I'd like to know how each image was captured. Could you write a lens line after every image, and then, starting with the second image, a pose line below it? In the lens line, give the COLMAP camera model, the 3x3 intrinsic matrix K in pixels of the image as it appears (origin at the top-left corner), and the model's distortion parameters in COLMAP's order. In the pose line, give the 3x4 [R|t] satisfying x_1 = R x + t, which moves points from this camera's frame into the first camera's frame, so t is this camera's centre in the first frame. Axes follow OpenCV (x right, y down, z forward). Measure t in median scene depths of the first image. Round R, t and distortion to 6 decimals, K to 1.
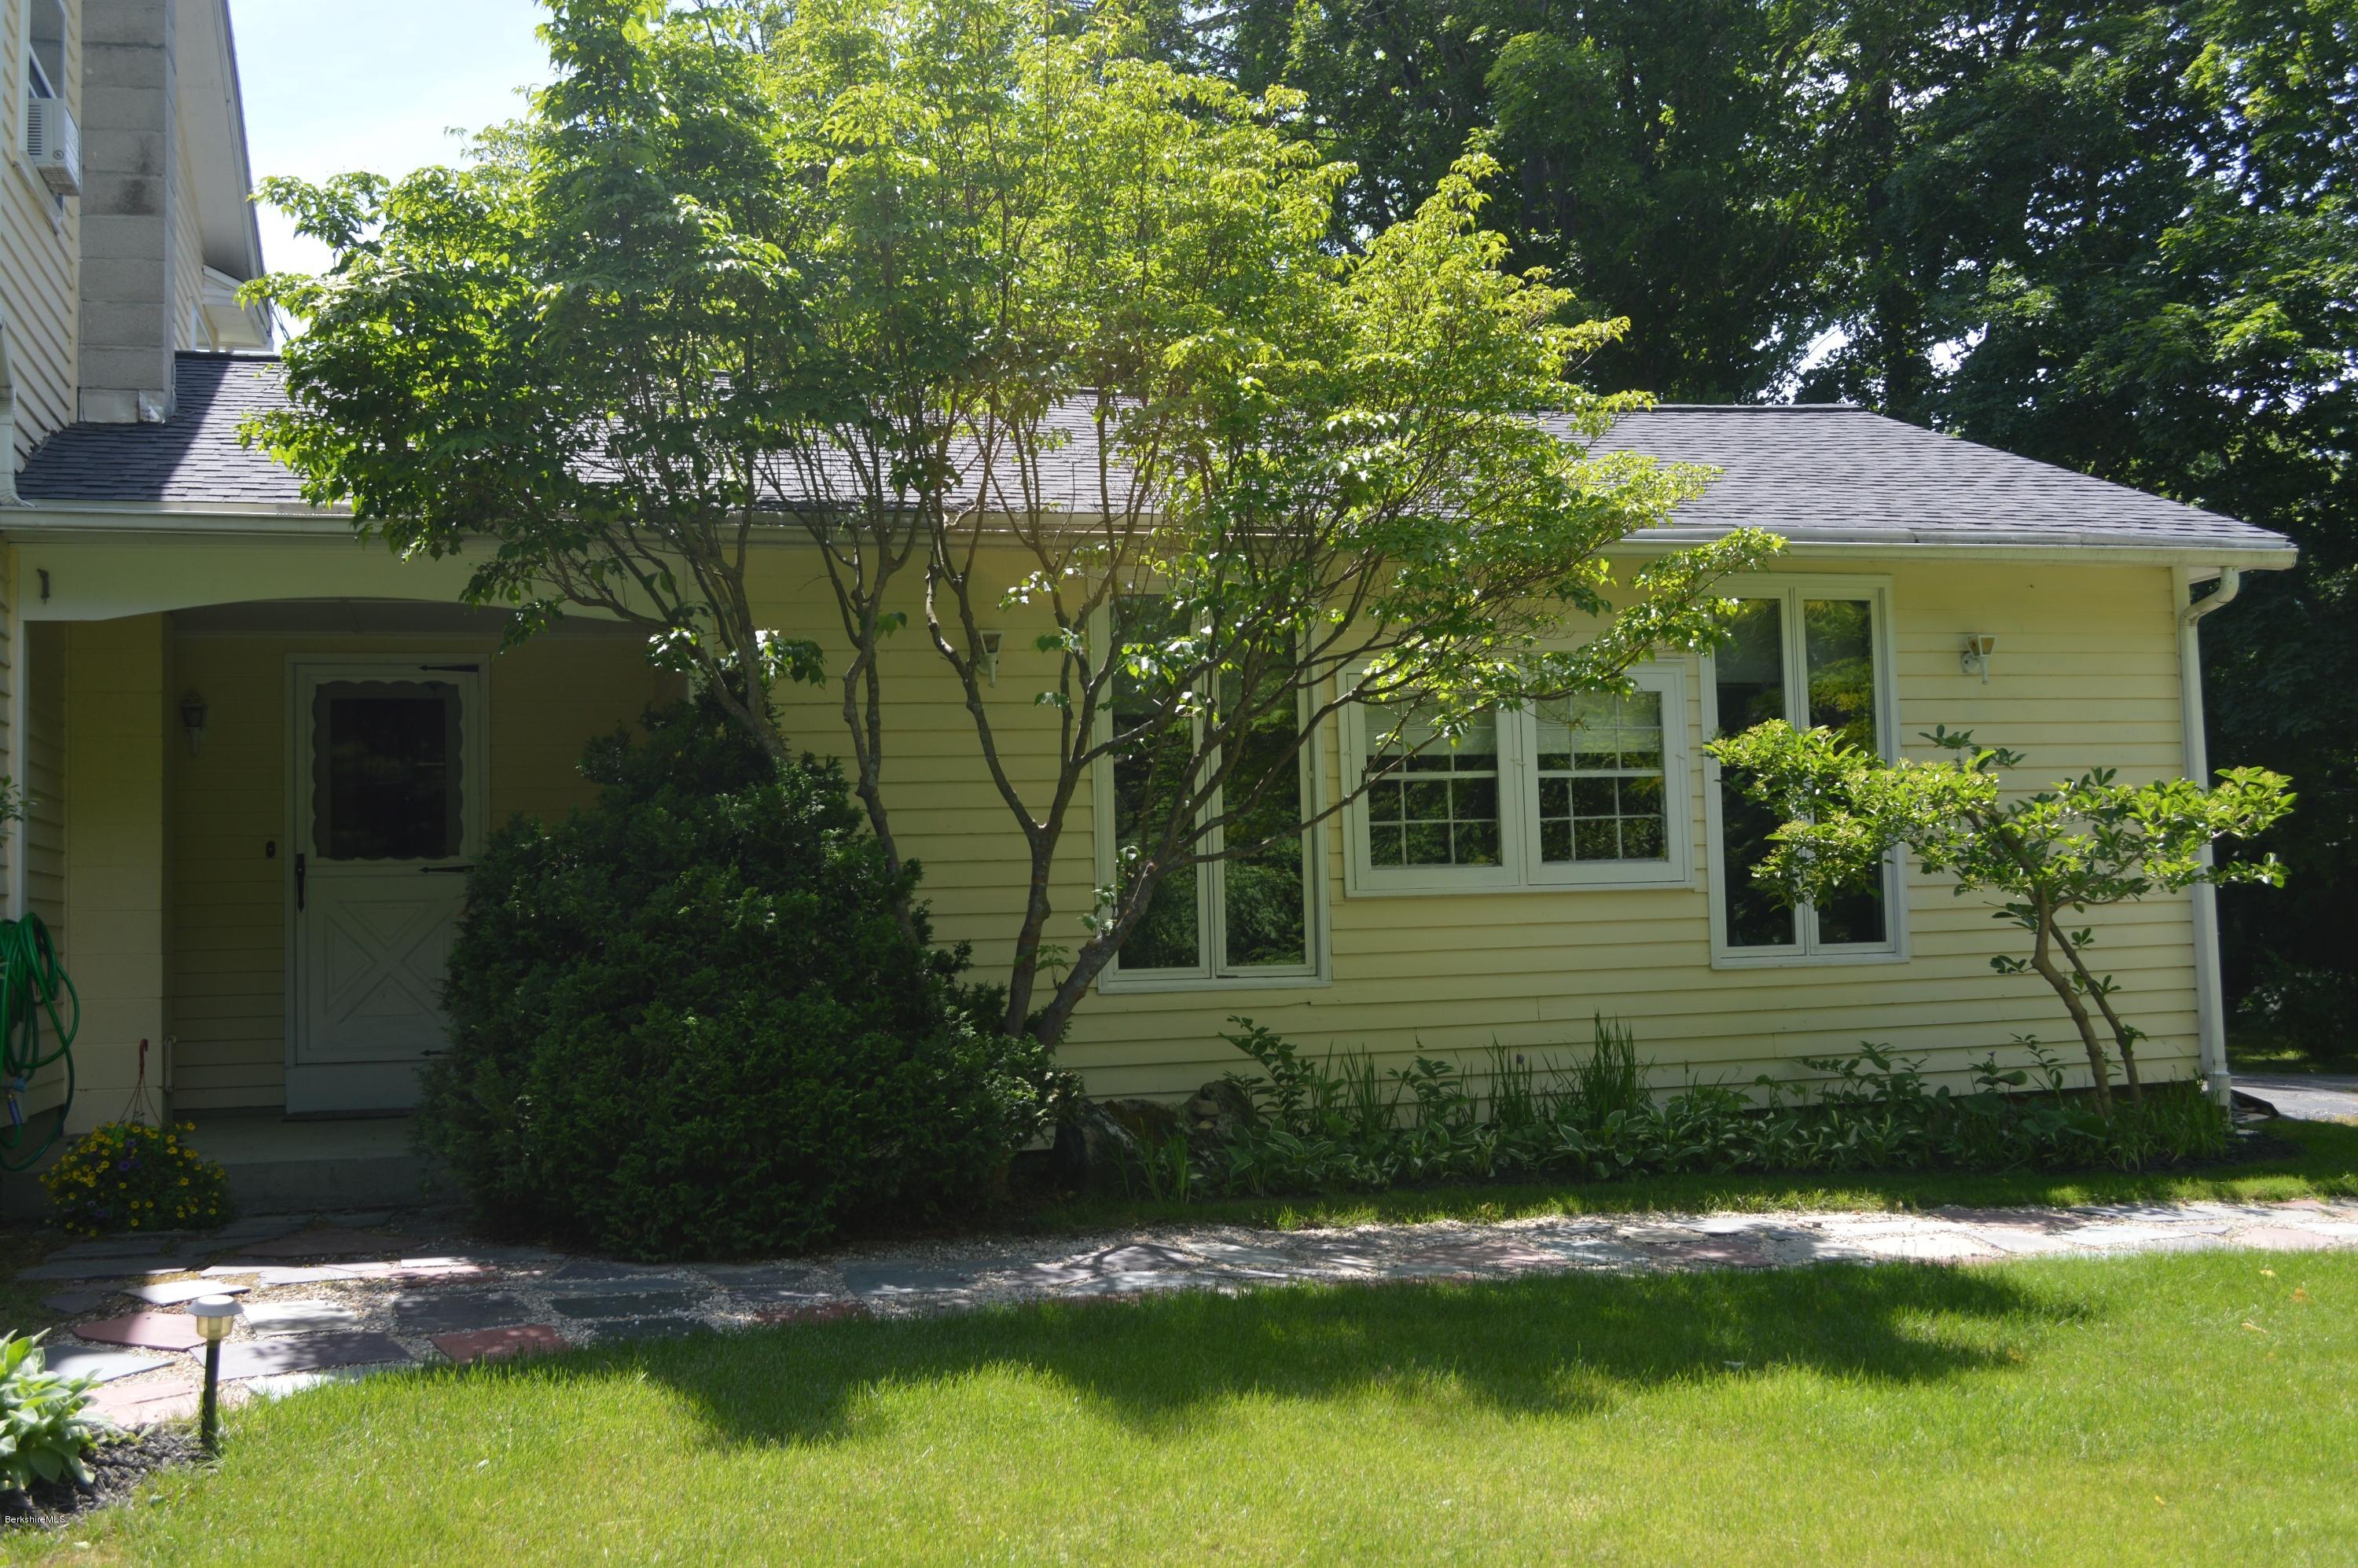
lens RADIAL K [[2561.6, 0, 1177.7], [0, 2561.6, 788.1], [0, 0, 1]] dist [-0.030984, 0.000000]
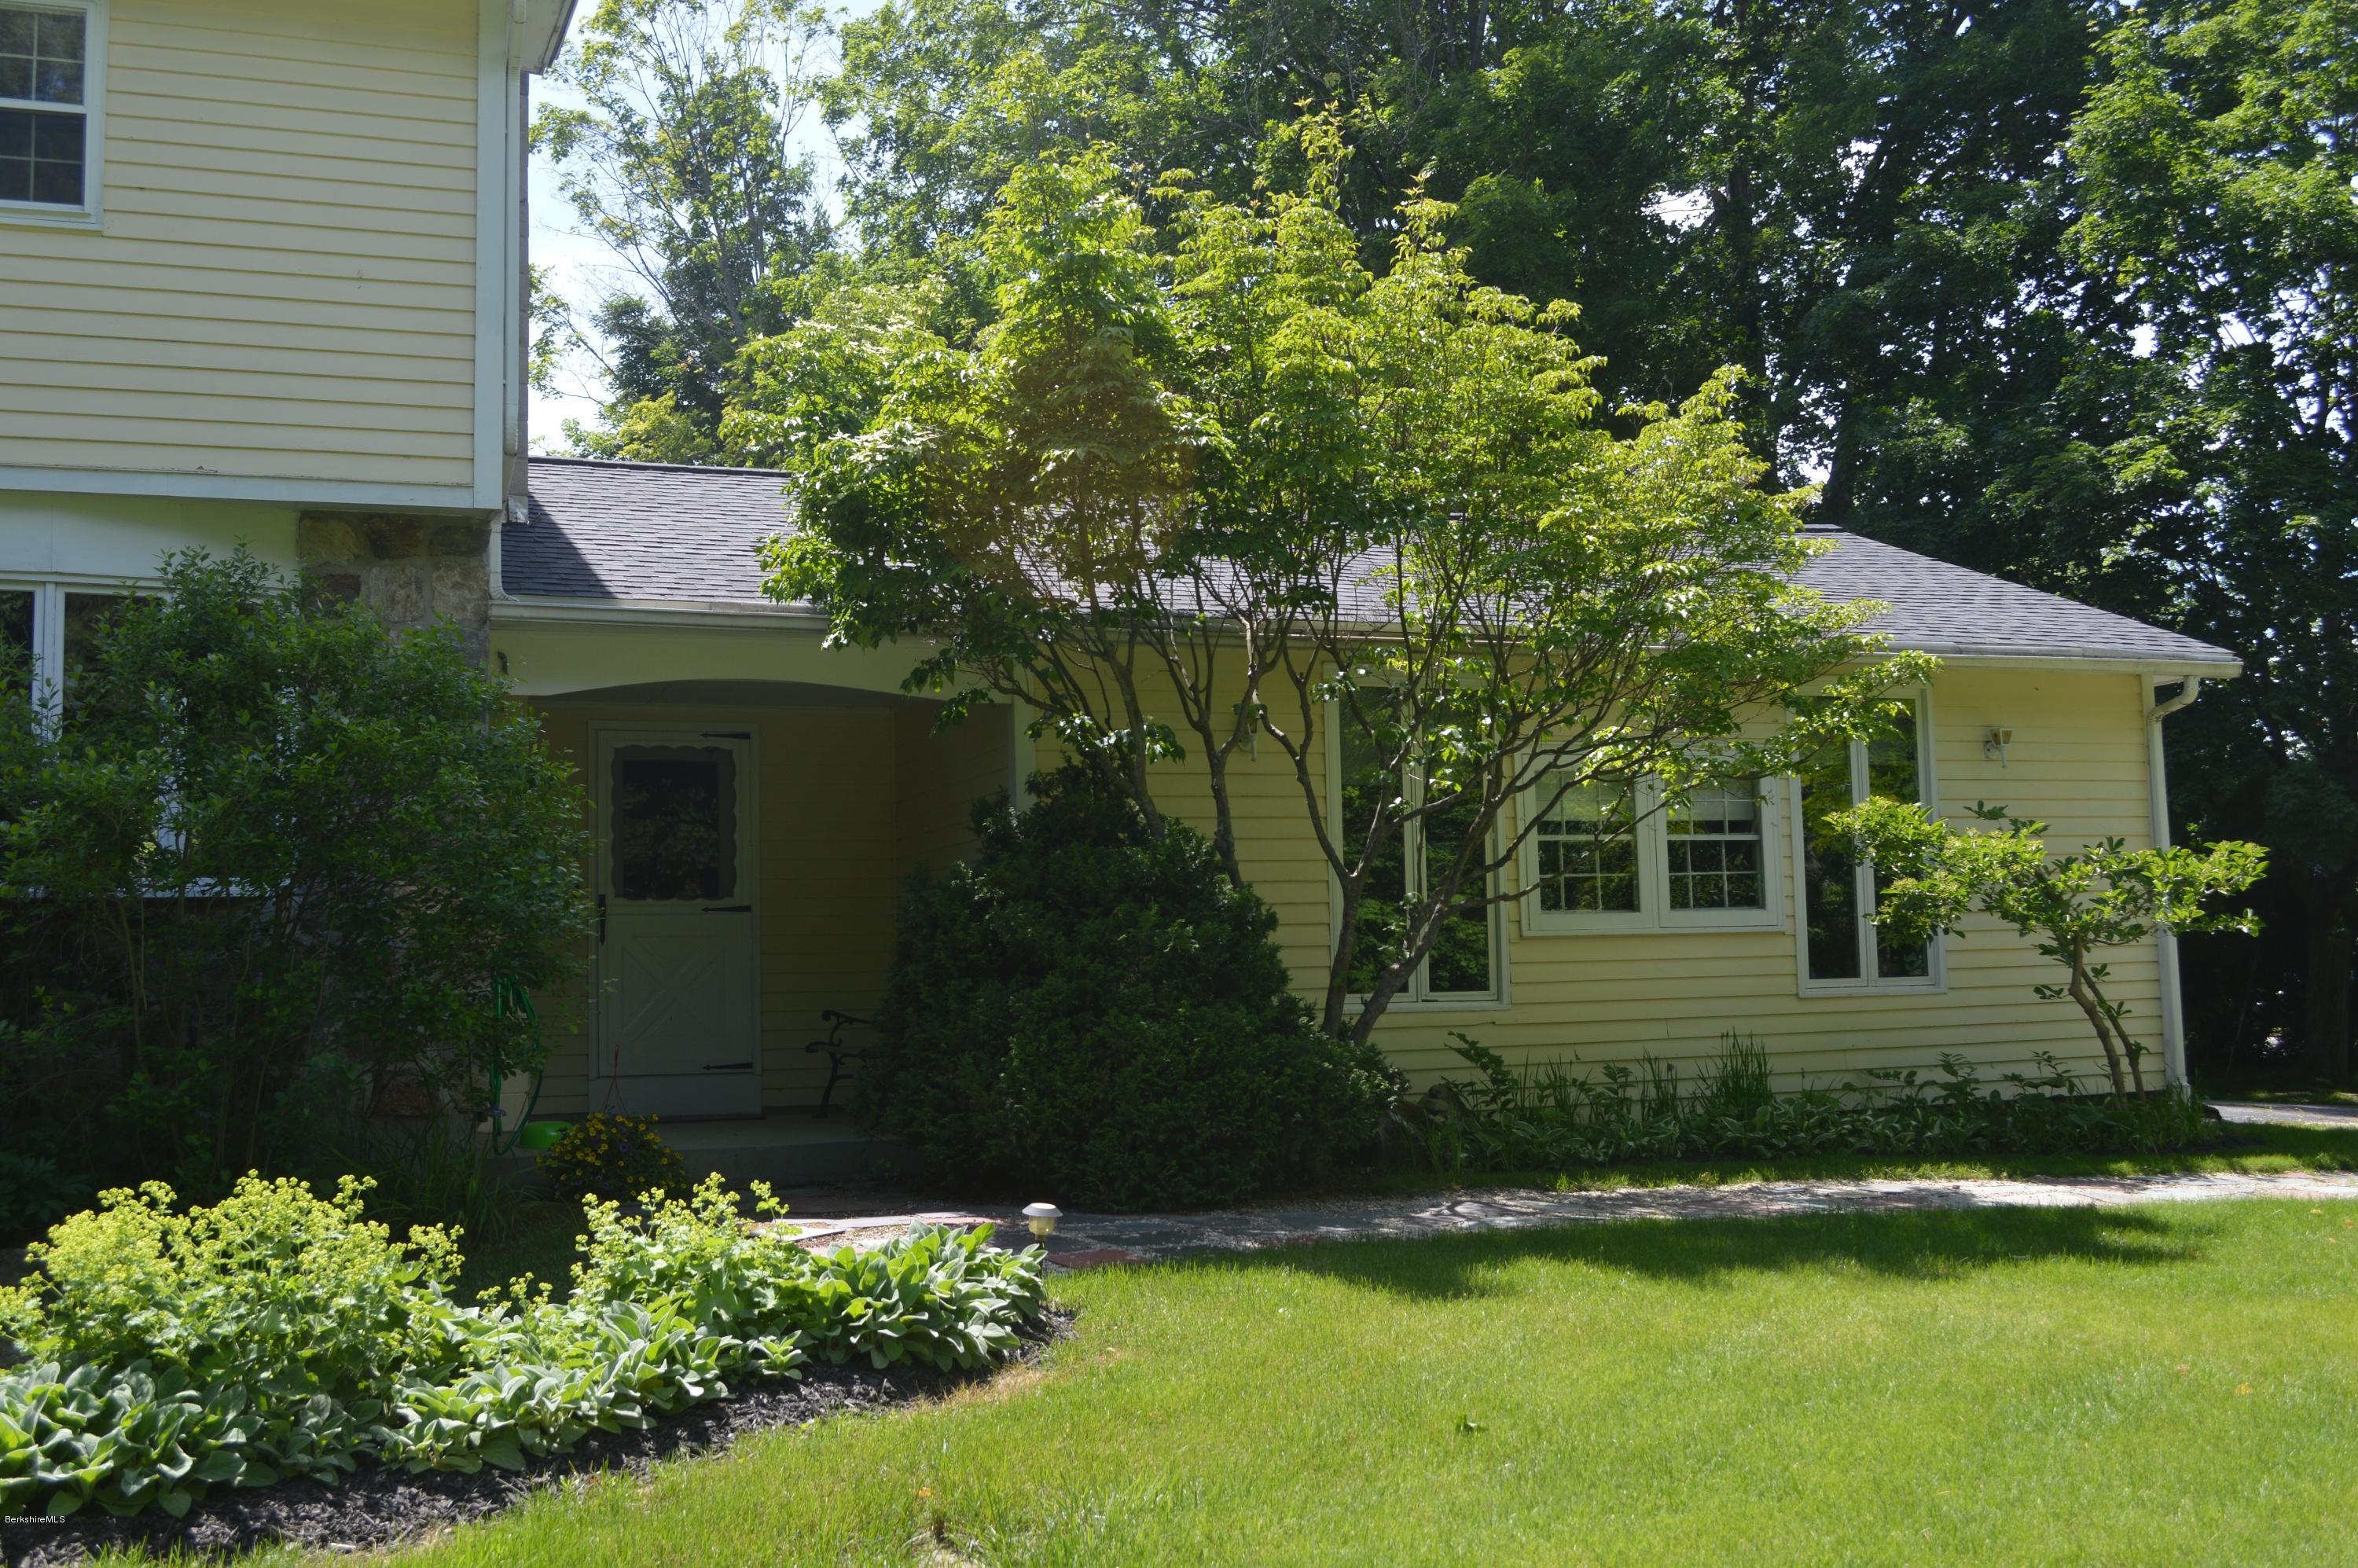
lens RADIAL K [[2561.6, 0, 1238.2], [0, 2561.6, 780.6], [0, 0, 1]] dist [-0.030984, 0.000000]
pose [[0.993249, 0.013282, 0.115235, -0.214093], [-0.010283, 0.999594, -0.026582, 0.002190], [-0.115541, 0.025217, 0.992983, -0.202937]]
